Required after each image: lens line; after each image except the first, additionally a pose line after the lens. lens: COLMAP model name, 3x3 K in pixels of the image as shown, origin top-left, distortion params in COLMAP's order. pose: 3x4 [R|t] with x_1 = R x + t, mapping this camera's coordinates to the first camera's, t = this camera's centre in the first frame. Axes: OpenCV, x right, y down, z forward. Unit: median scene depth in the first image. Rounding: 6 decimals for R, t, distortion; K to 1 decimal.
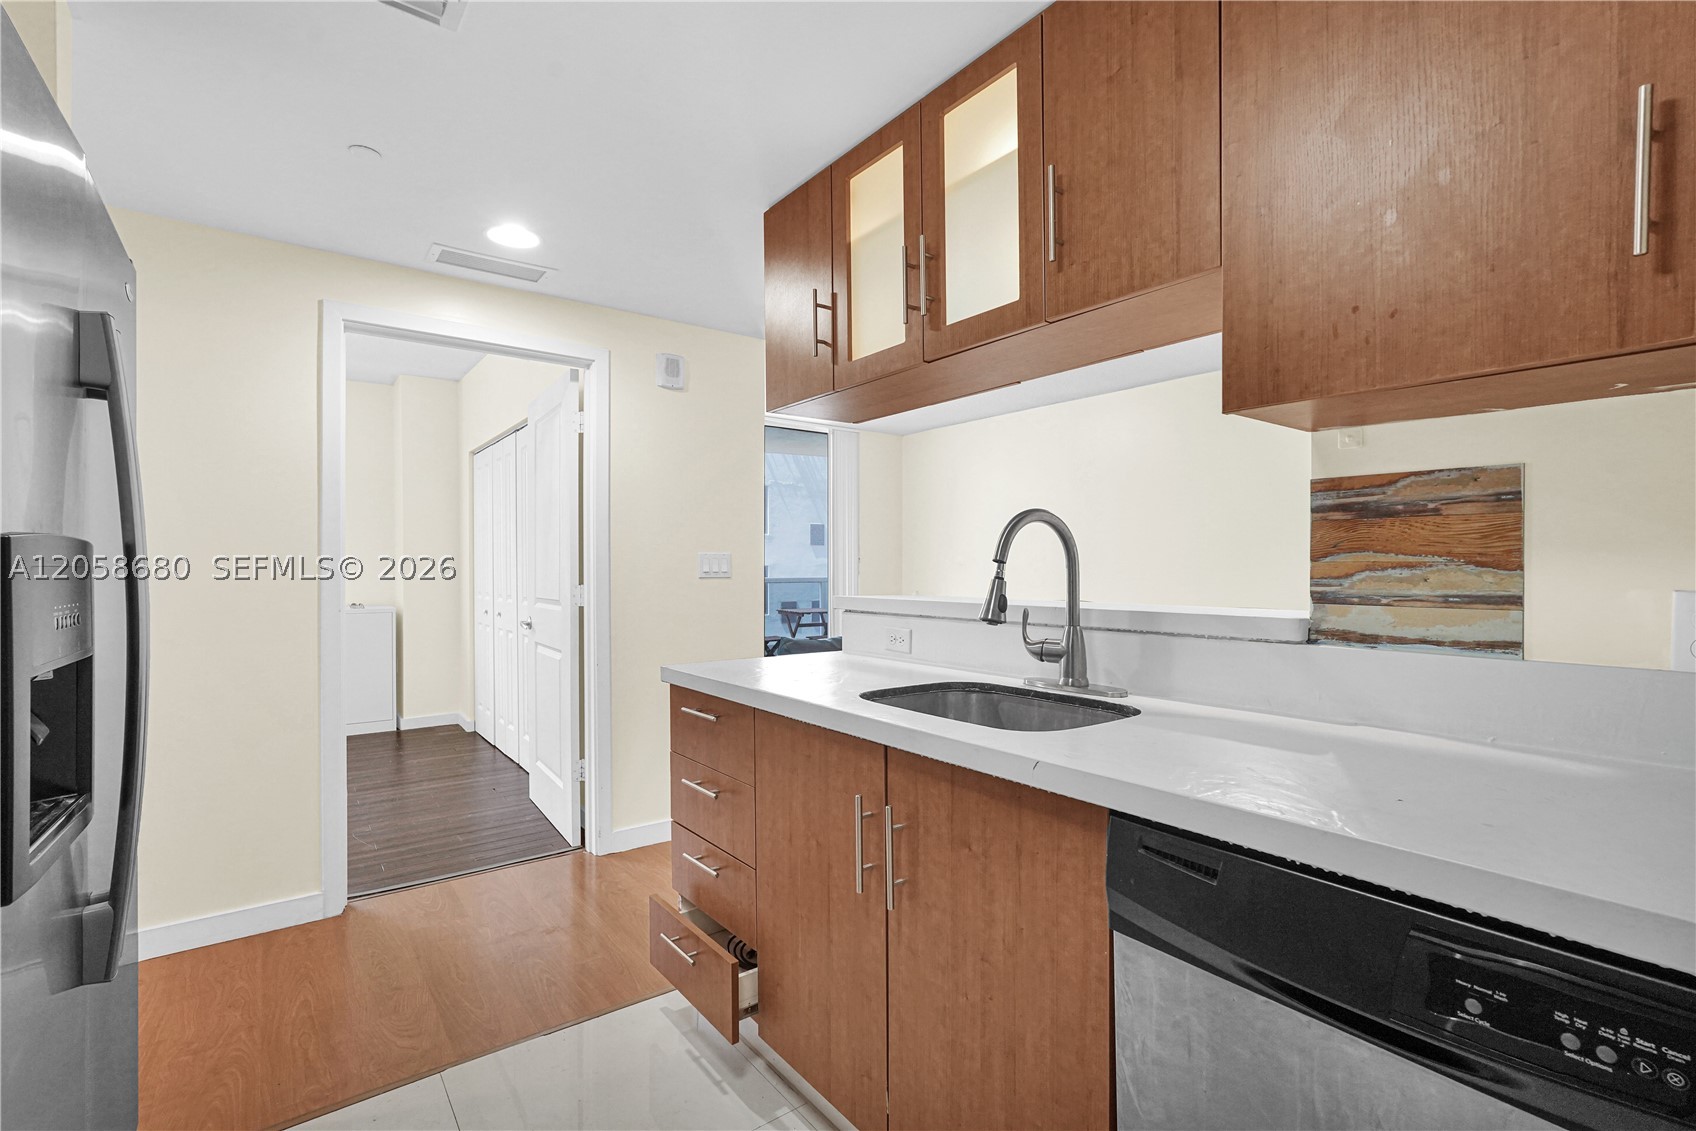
lens RADIAL K [[766.6, 0, 846.5], [0, 766.6, 569.9], [0, 0, 1]] dist [-0.023604, 0.012510]
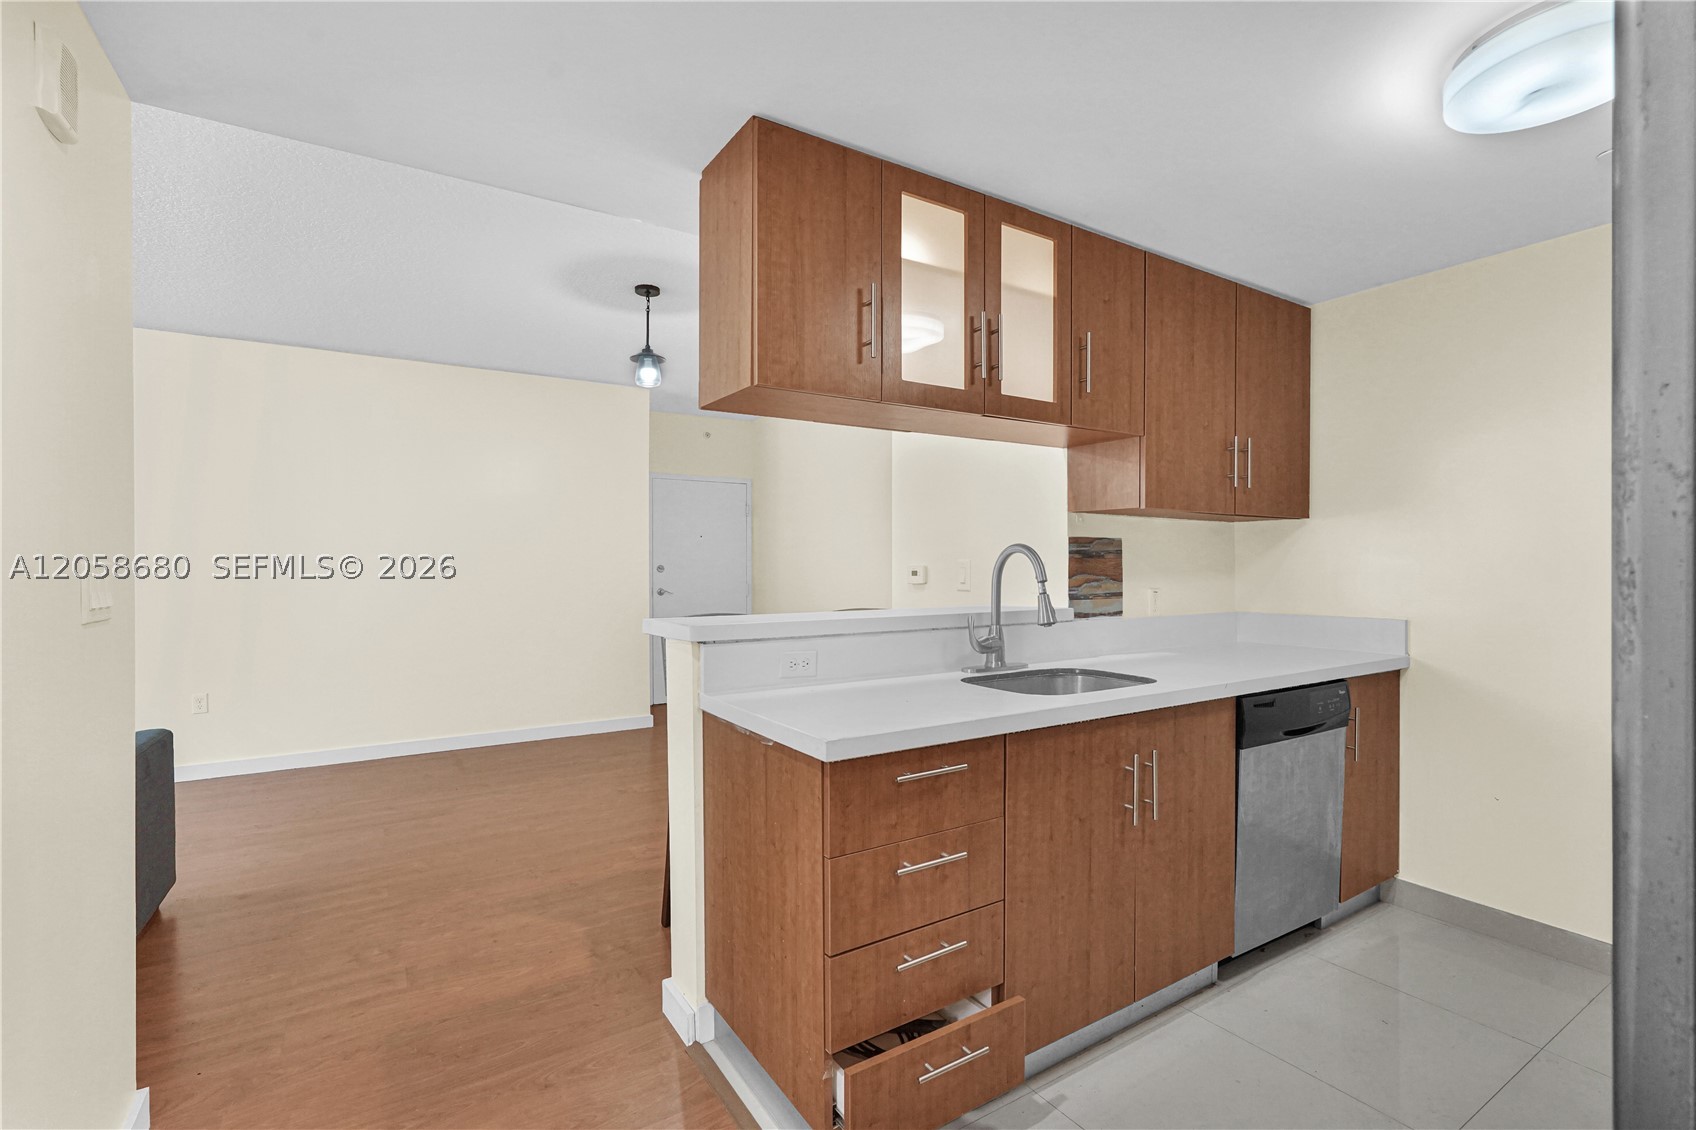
lens RADIAL K [[766.6, 0, 846.5], [0, 766.6, 569.4], [0, 0, 1]] dist [-0.023604, 0.012510]
pose [[0.080682, -0.003068, 0.996735, -1.405757], [0.004493, 0.999986, 0.002715, -0.042939], [-0.996730, 0.004259, 0.080695, 1.421612]]
